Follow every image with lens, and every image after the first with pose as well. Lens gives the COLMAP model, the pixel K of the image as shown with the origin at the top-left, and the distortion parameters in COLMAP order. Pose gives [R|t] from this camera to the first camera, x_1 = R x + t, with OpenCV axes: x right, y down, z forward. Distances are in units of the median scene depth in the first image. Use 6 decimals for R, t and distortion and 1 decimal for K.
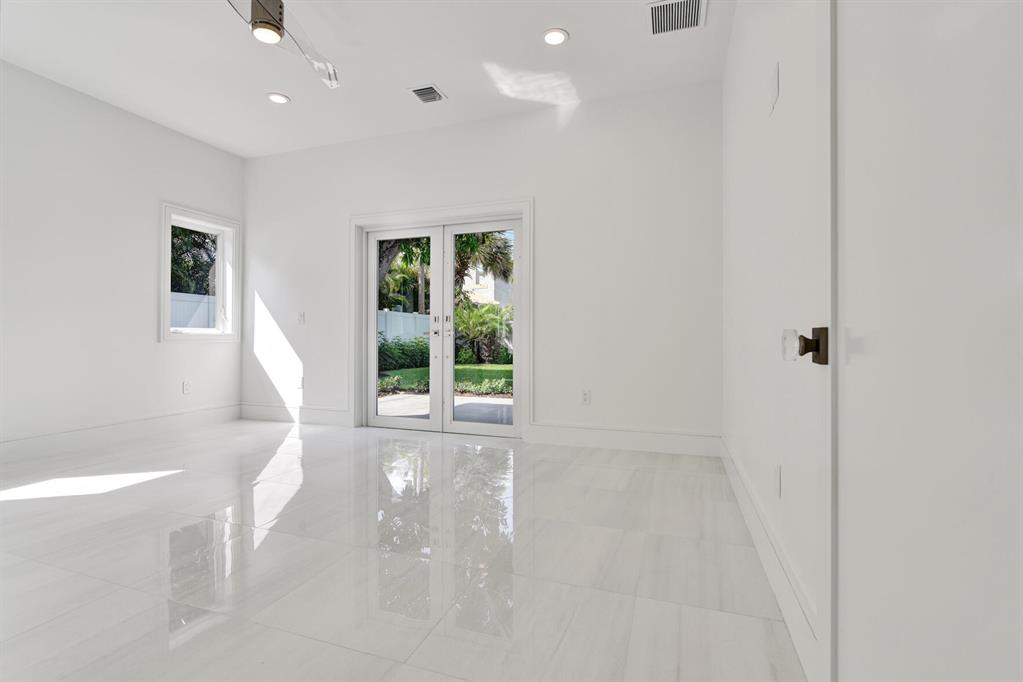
lens RADIAL K [[483.7, 0, 515.2], [0, 483.7, 325.9], [0, 0, 1]] dist [-0.009138, 0.000121]
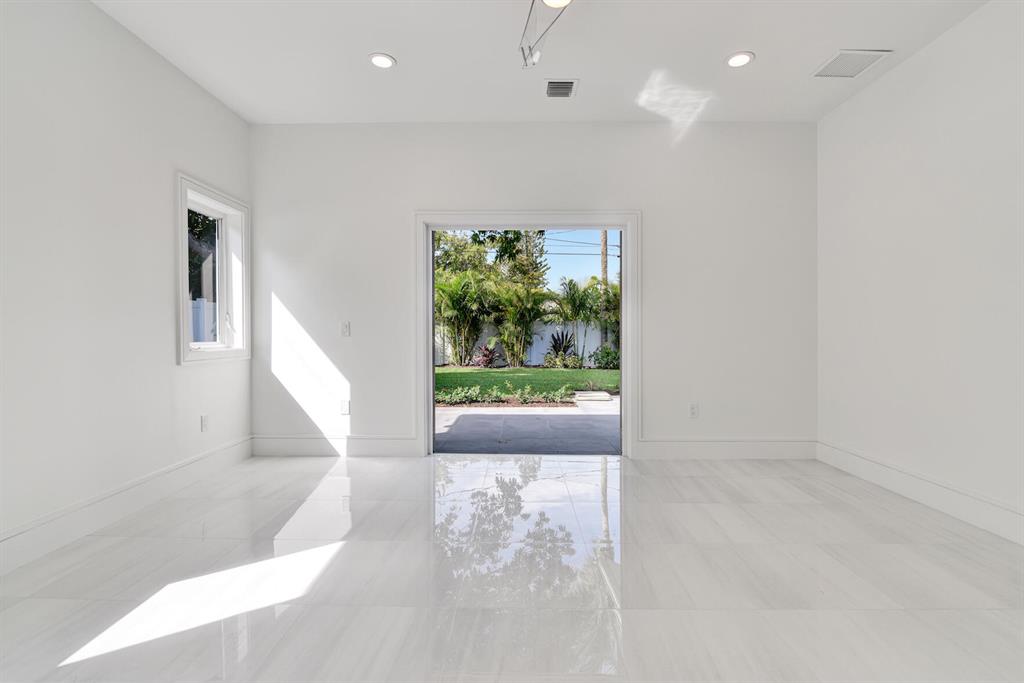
lens RADIAL K [[484.2, 0, 515.7], [0, 484.2, 326.4], [0, 0, 1]] dist [-0.009138, 0.000121]
pose [[0.945165, 0.003971, 0.326568, -0.440832], [-0.007477, 0.999927, 0.009481, -0.030870], [-0.326507, -0.011403, 0.945126, 0.126806]]
